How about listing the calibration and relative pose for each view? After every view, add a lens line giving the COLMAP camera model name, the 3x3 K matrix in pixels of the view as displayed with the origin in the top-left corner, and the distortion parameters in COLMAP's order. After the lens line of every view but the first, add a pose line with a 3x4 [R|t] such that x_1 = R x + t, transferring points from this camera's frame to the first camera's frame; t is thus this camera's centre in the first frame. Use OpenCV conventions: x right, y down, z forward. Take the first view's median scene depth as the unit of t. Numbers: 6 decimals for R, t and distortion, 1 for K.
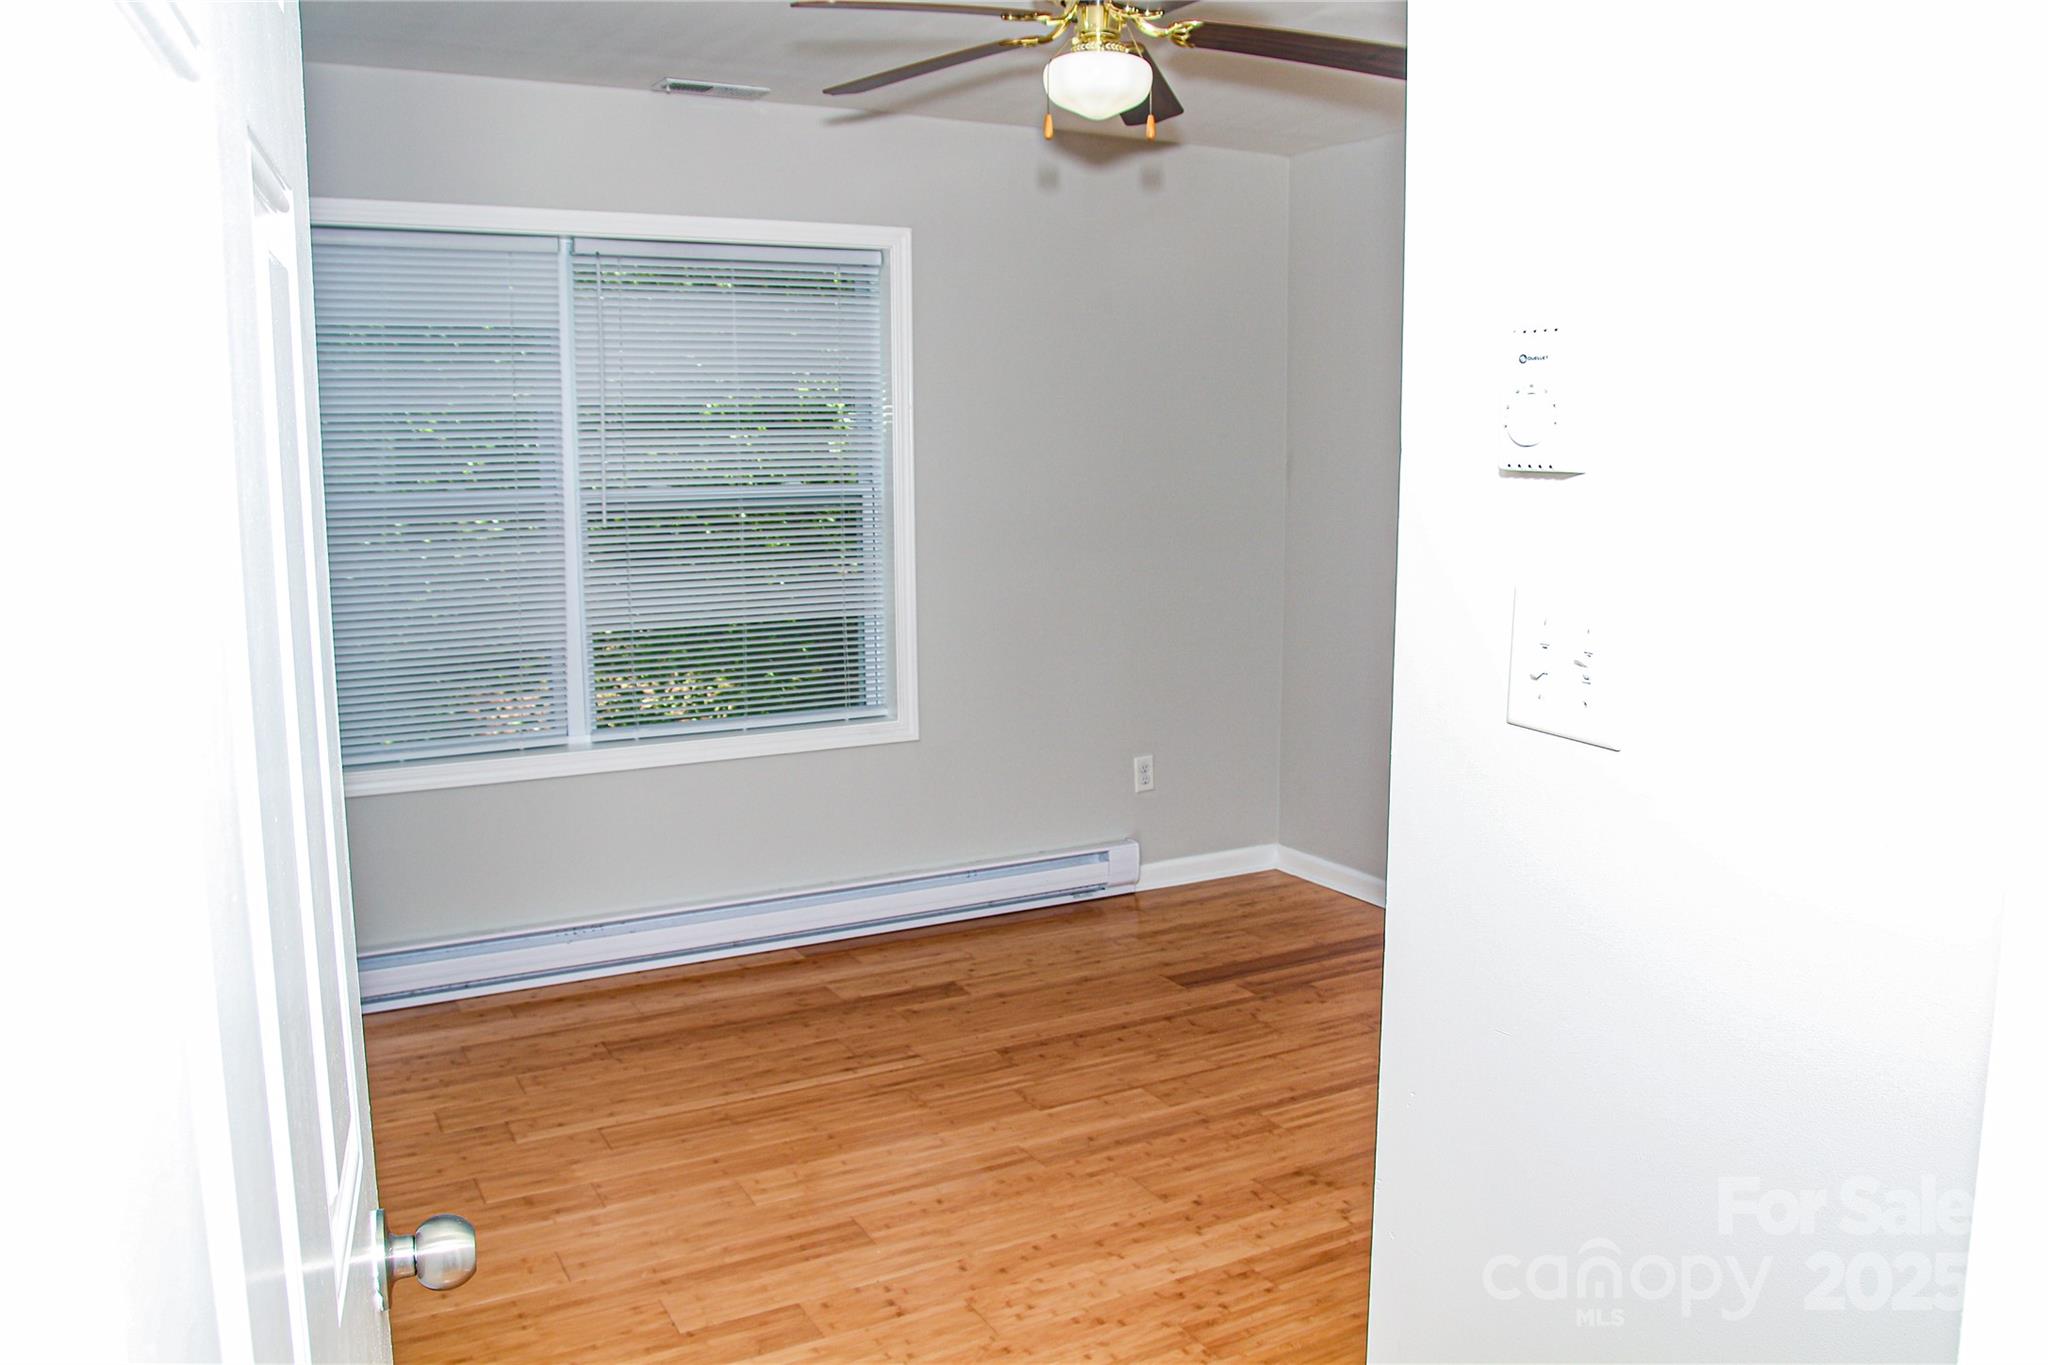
lens RADIAL K [[1605.9, 0, 1027.4], [0, 1605.9, 691.9], [0, 0, 1]] dist [-0.146025, 0.125816]
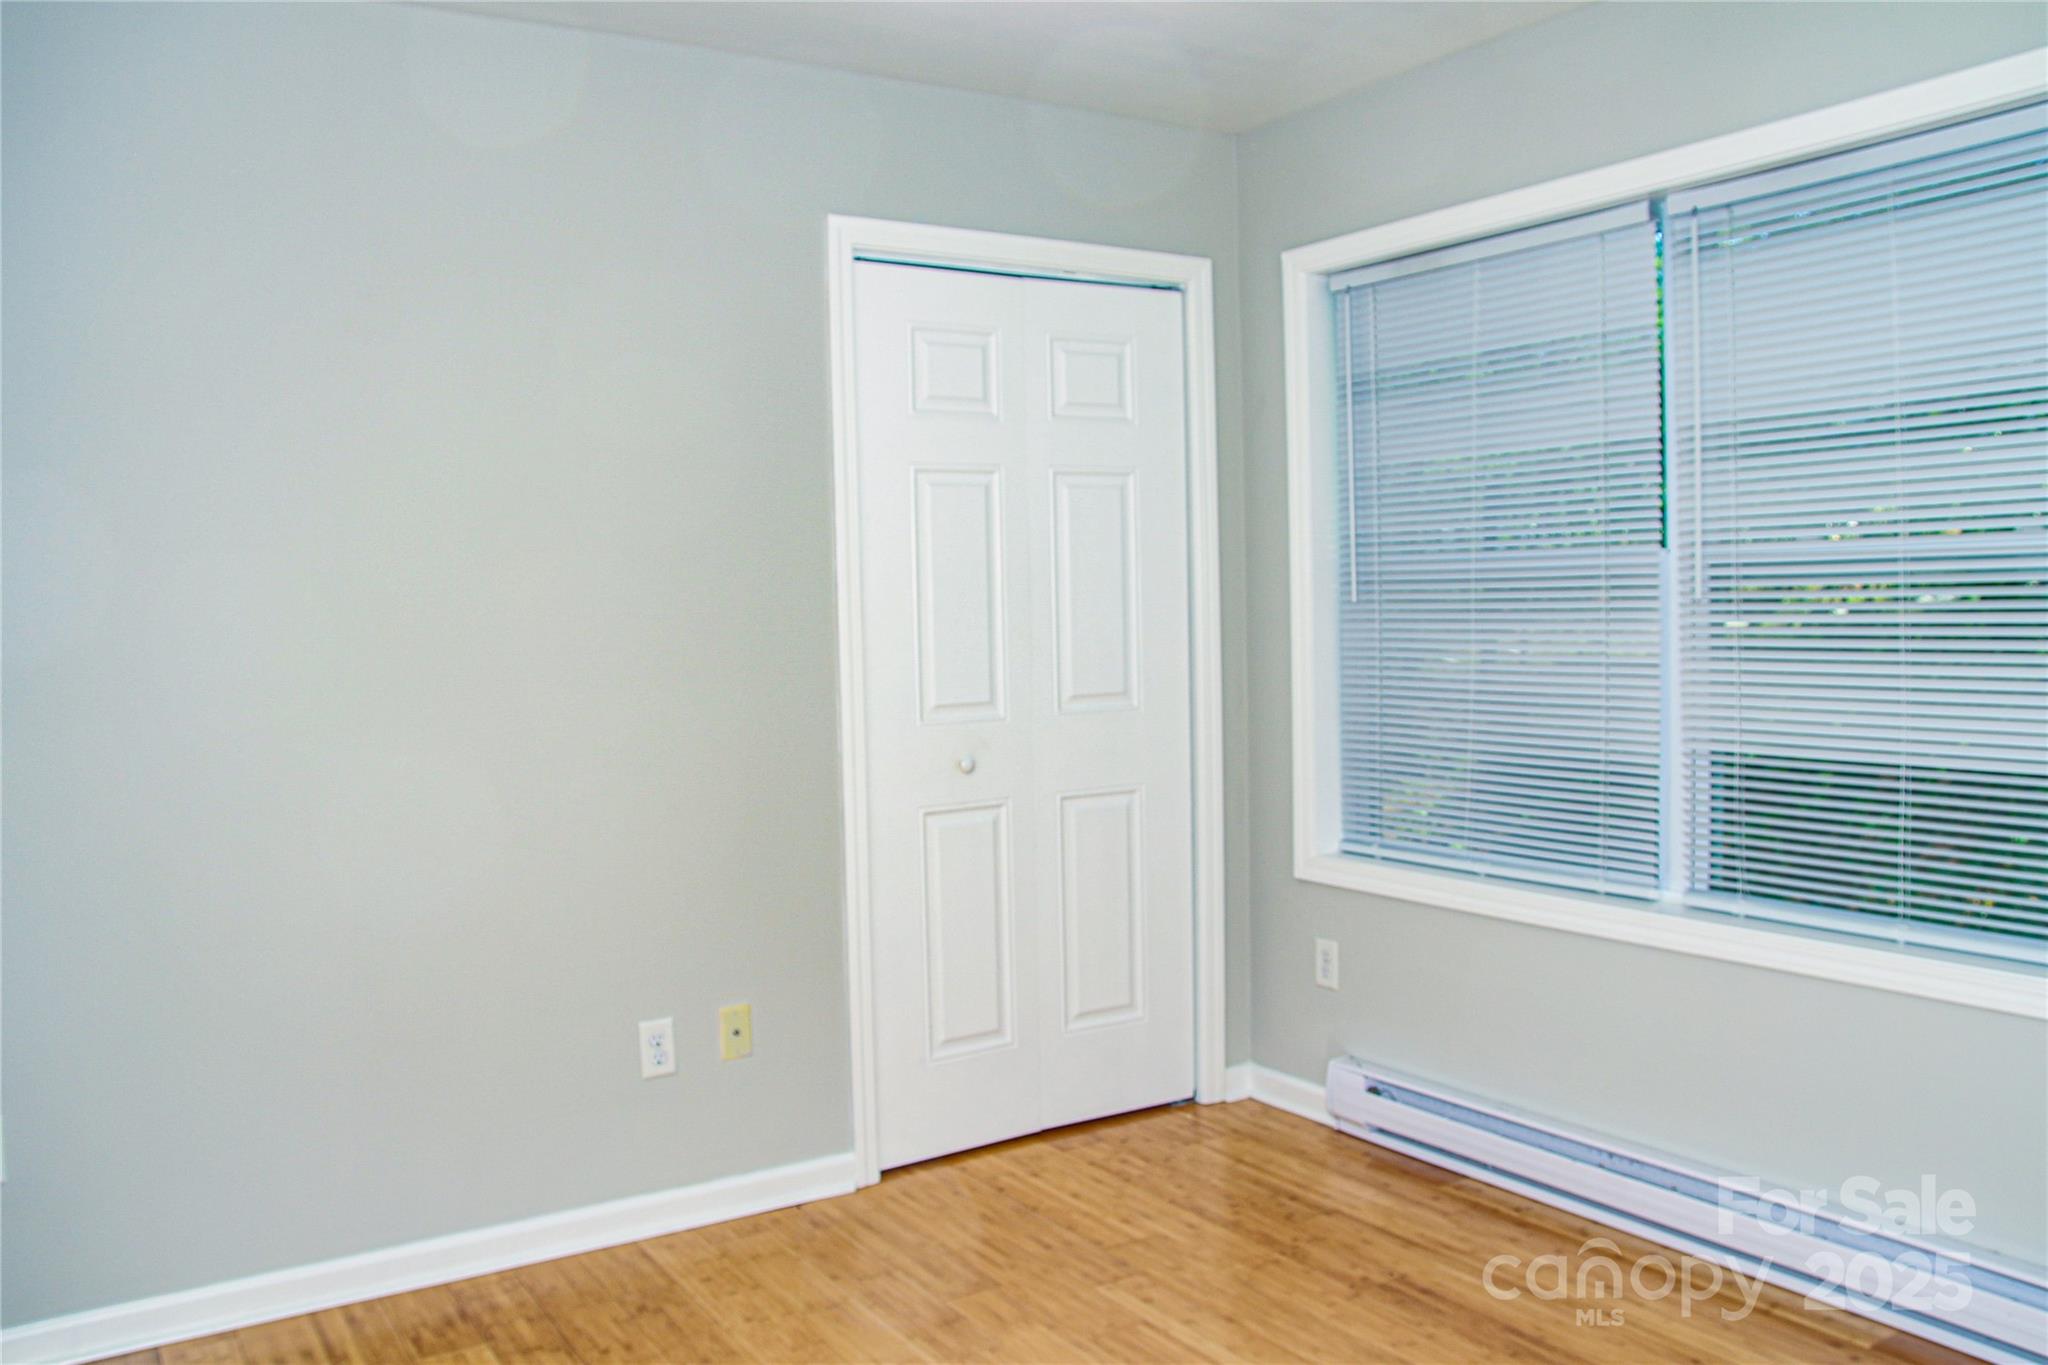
lens RADIAL K [[1651.9, 0, 1024.0], [0, 1651.9, 682.5], [0, 0, 1]] dist [-0.152848, 0.132007]
pose [[0.067513, 0.056489, -0.996118, 0.428109], [-0.130910, 0.990266, 0.047285, -0.063503], [0.989093, 0.127209, 0.074251, 0.673635]]
